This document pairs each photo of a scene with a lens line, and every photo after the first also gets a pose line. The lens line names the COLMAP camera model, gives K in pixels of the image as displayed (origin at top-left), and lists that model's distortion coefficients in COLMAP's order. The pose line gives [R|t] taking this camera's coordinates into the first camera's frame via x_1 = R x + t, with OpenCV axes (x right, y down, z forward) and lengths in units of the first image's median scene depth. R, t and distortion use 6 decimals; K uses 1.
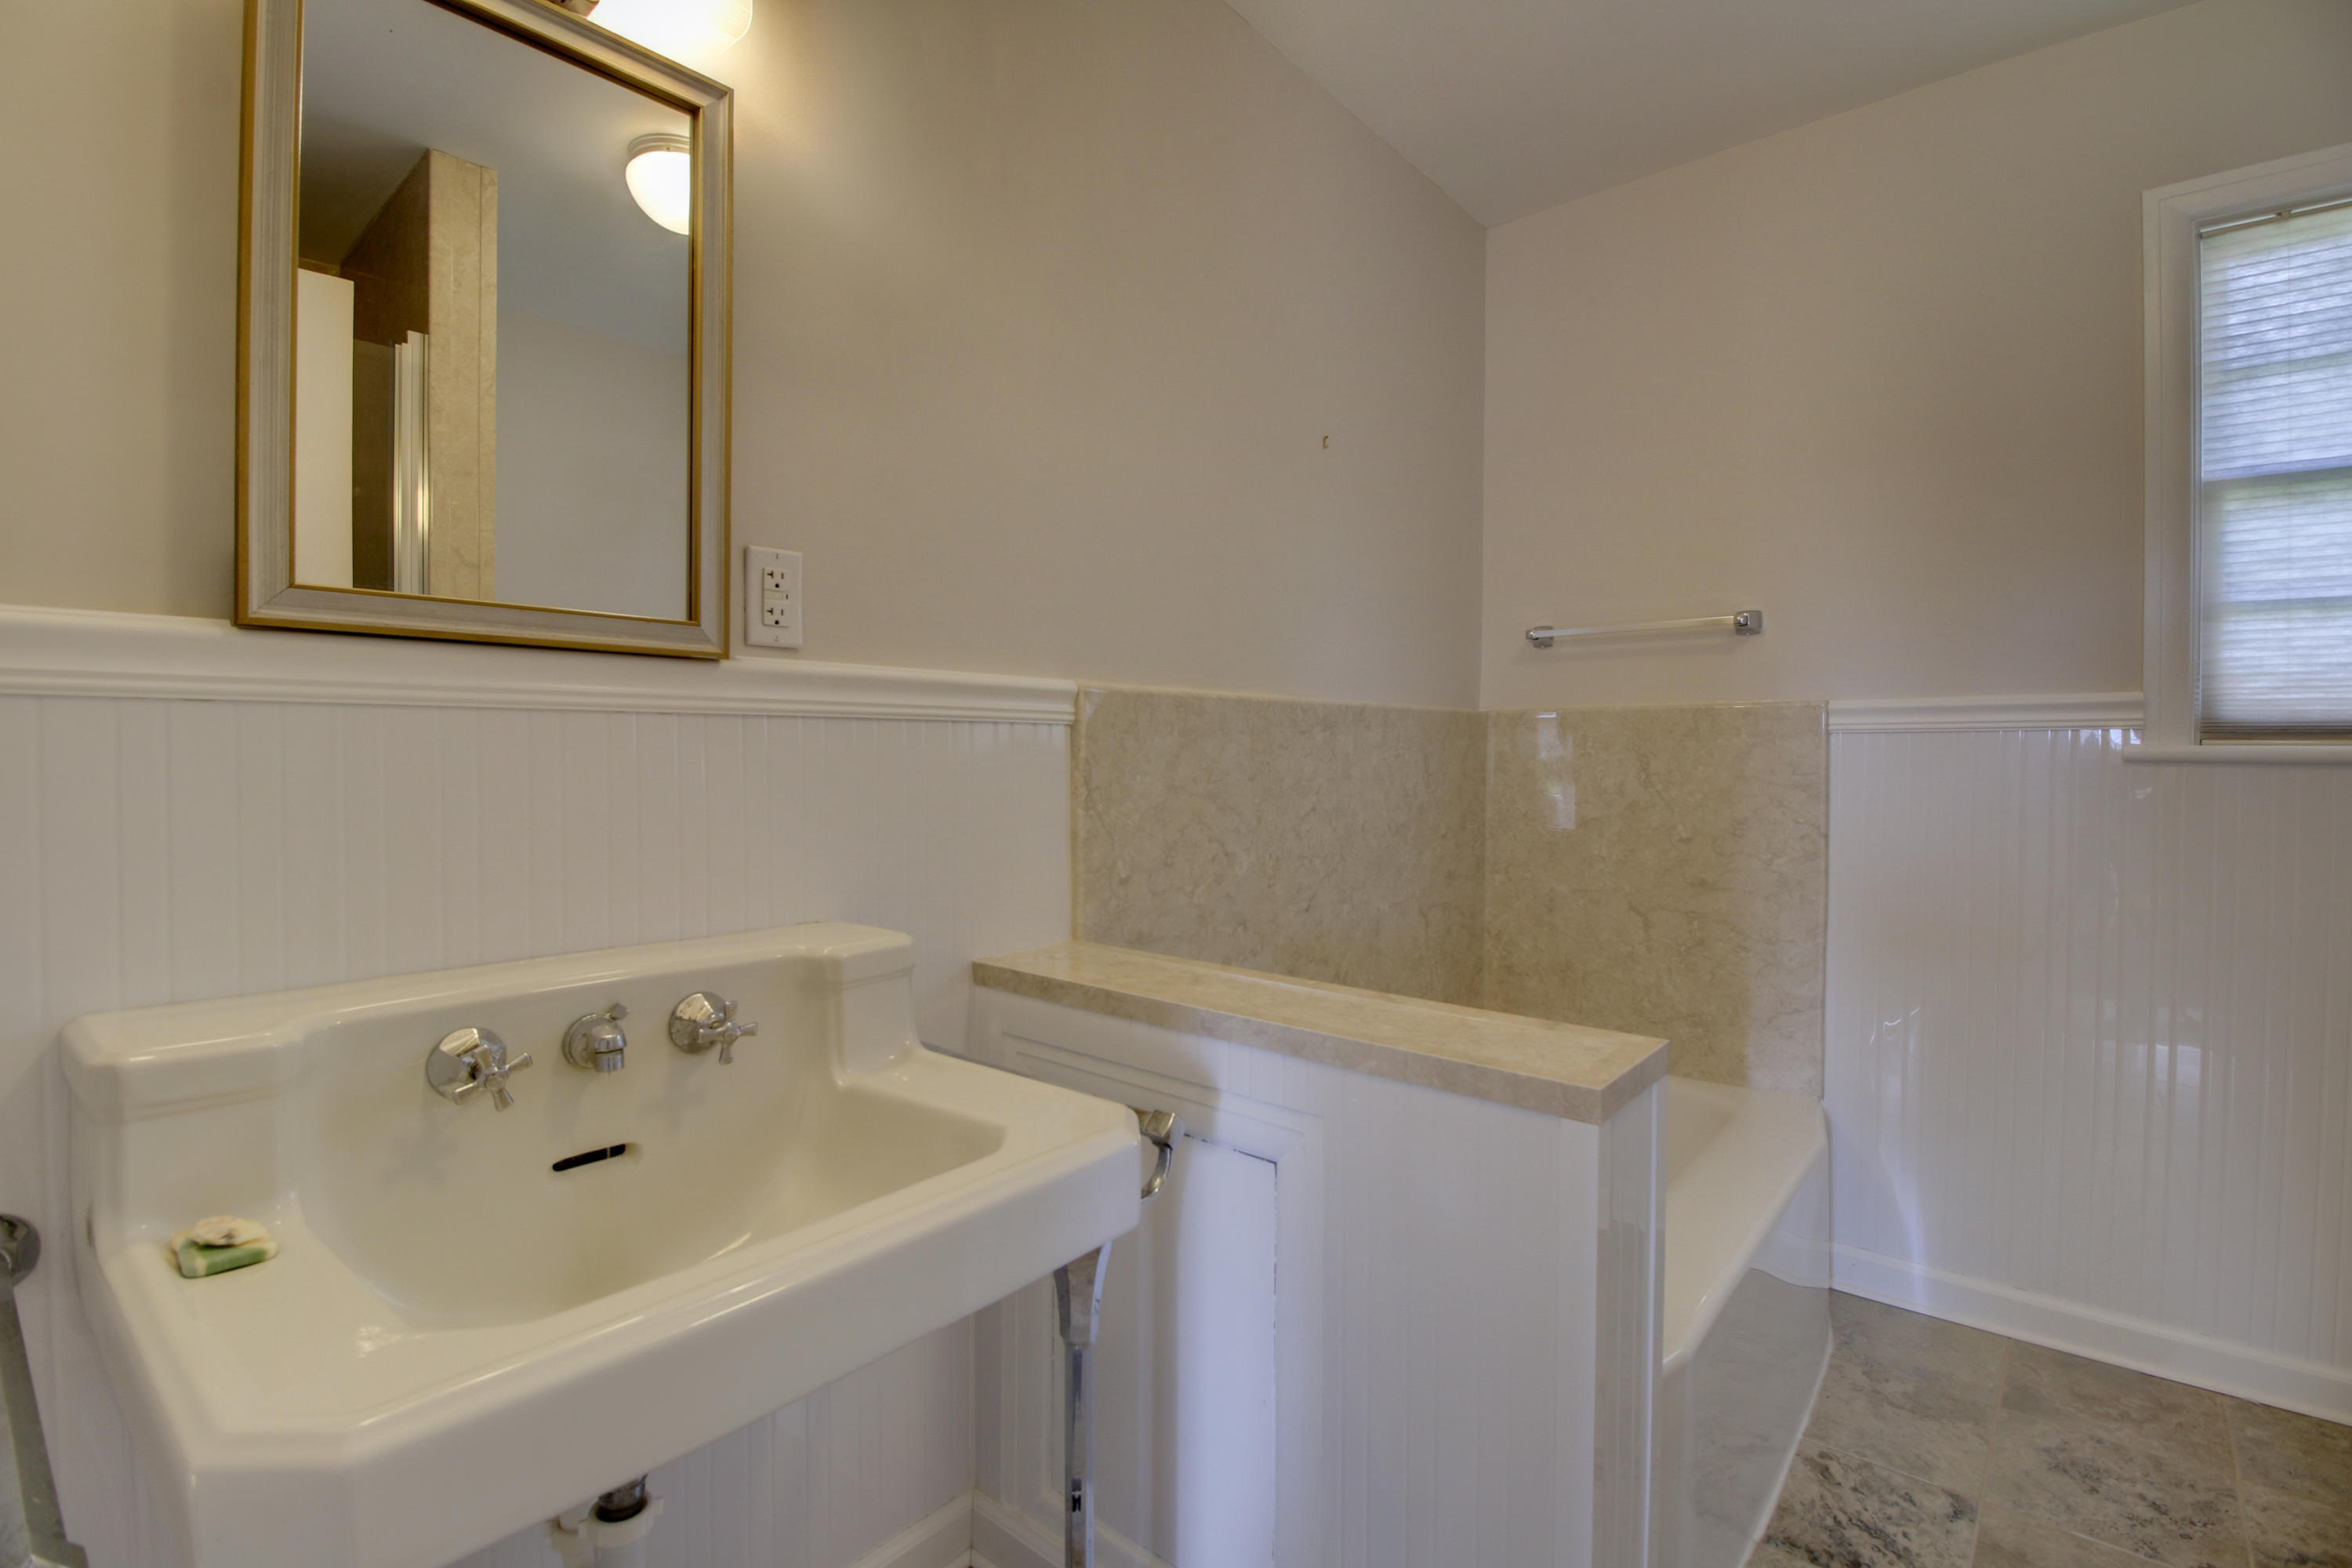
lens RADIAL K [[1095.7, 0, 1158.5], [0, 1095.7, 751.1], [0, 0, 1]] dist [-0.005839, -0.007938]
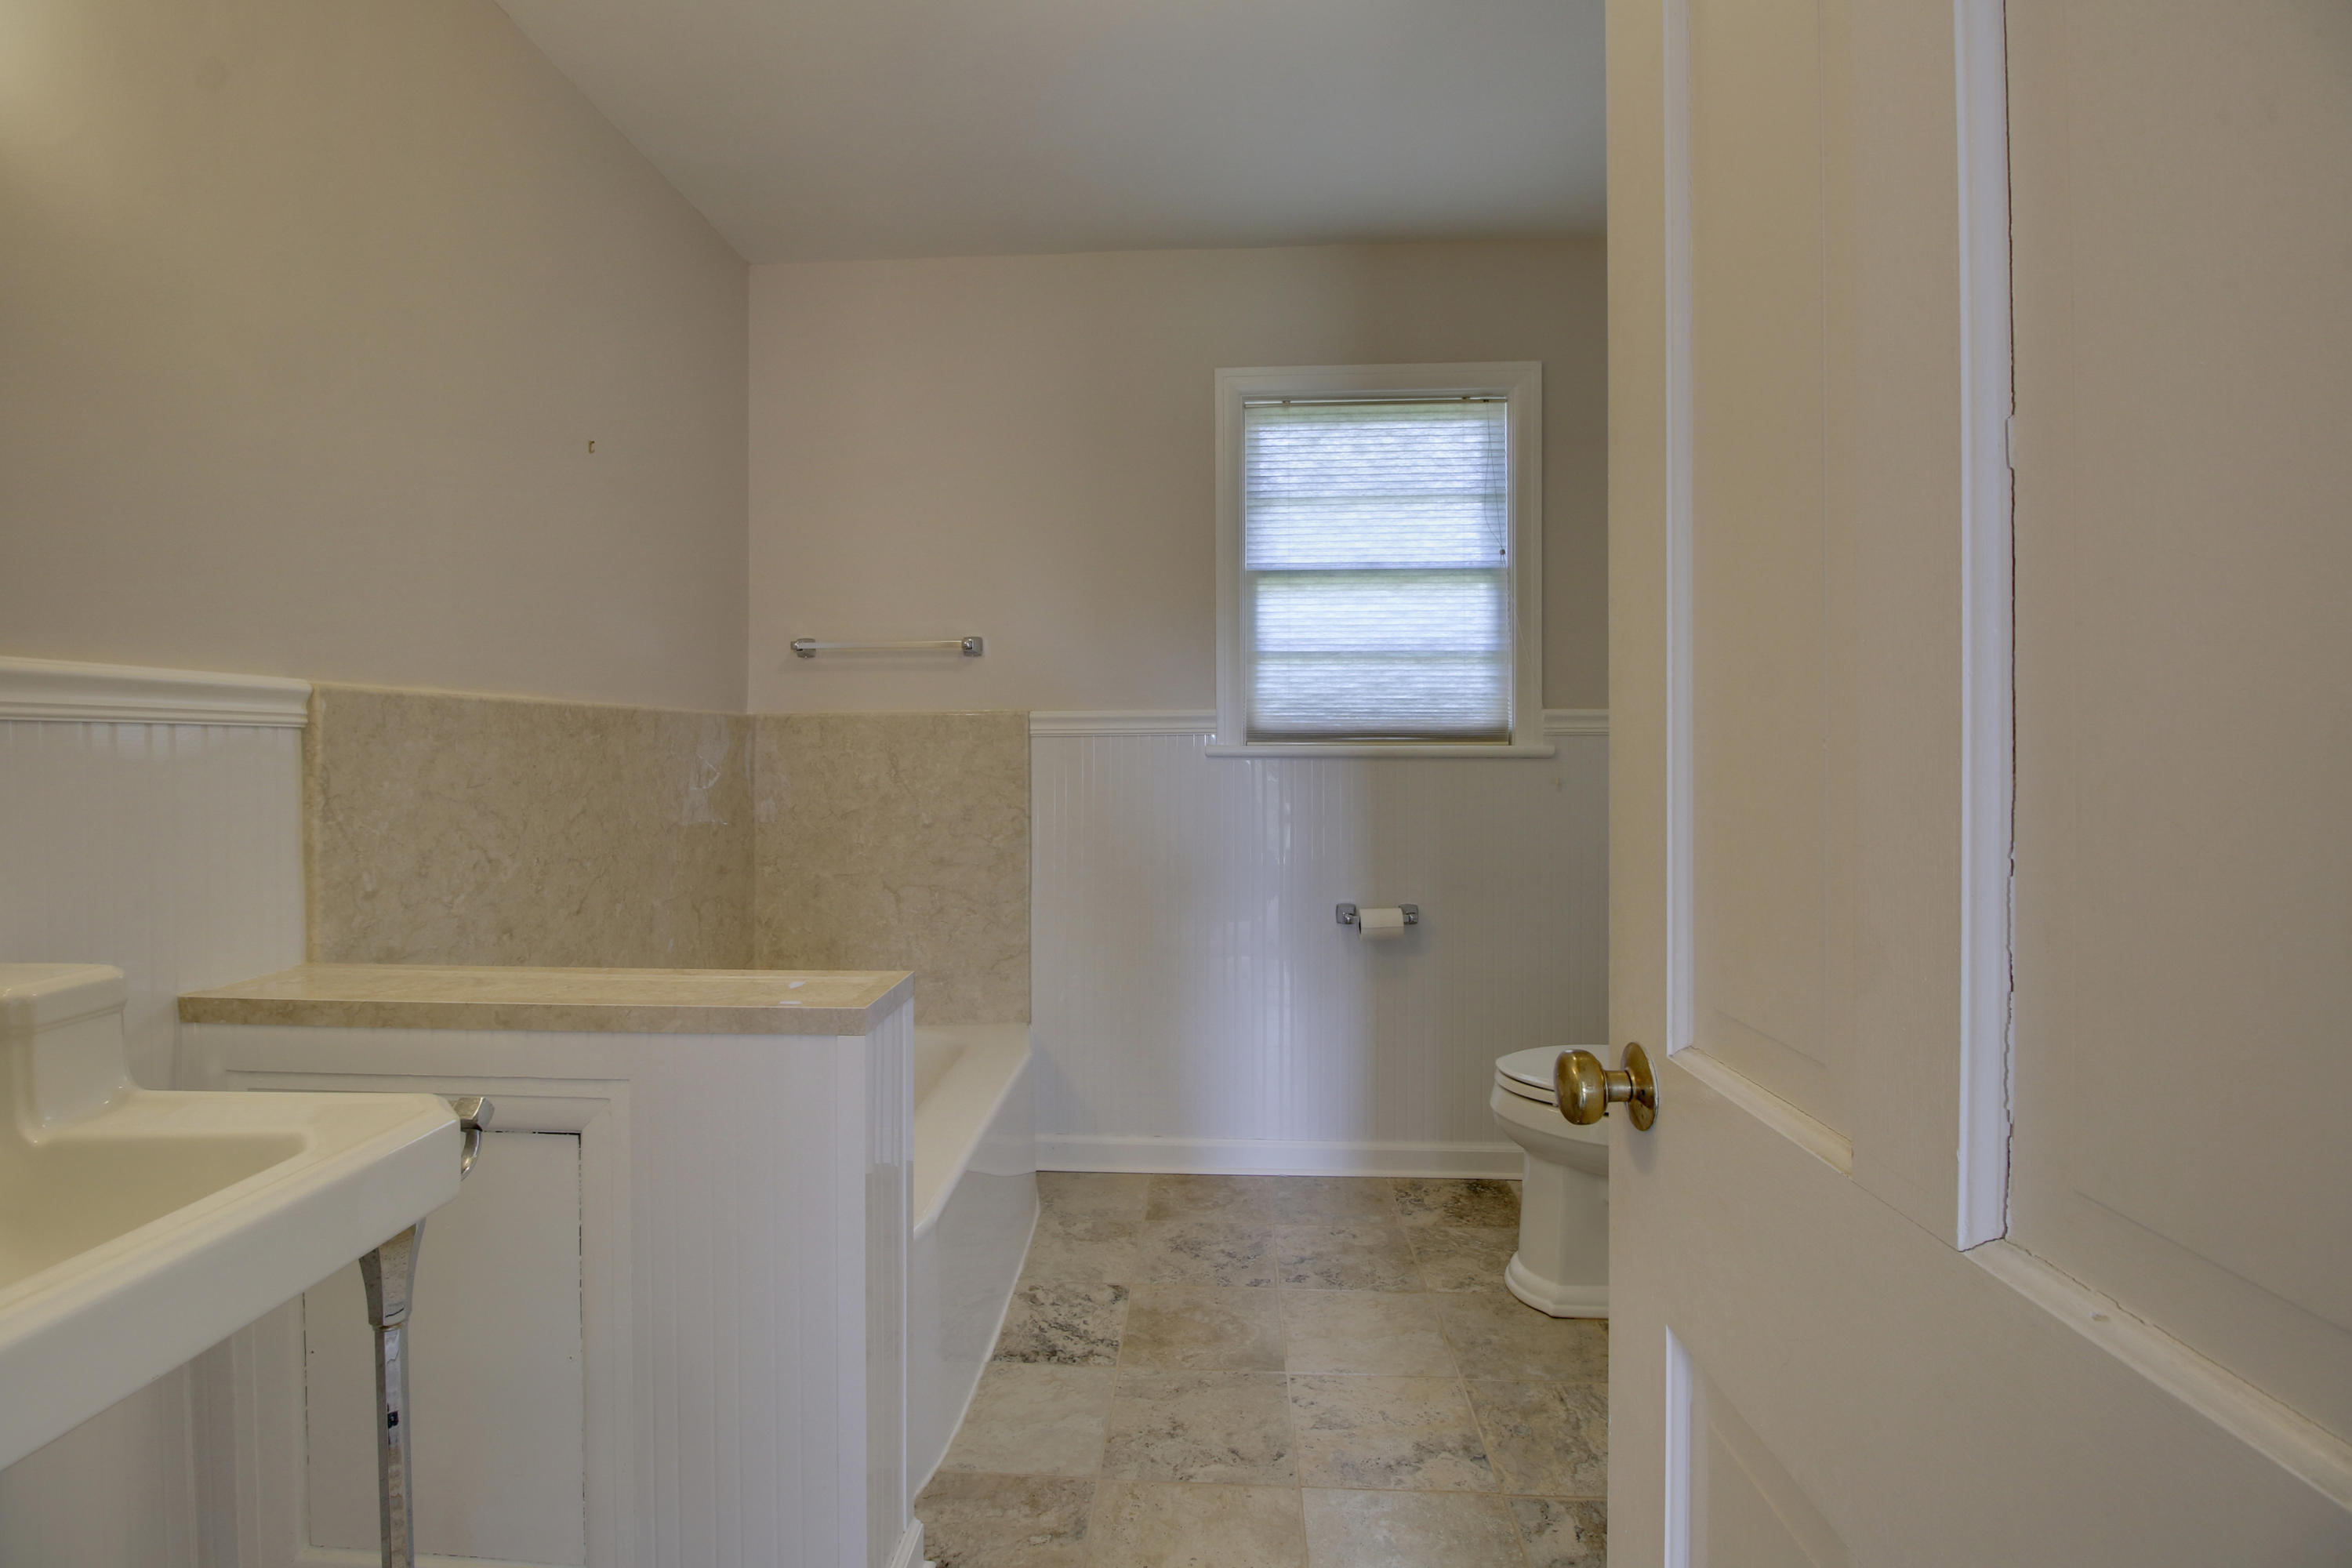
lens RADIAL K [[1095.7, 0, 1181.5], [0, 1095.7, 771.3], [0, 0, 1]] dist [-0.005839, -0.007938]
pose [[0.780910, -0.017731, 0.624392, -0.063439], [0.005606, 0.999756, 0.021379, -0.002664], [-0.624618, -0.013195, 0.780819, -0.142601]]
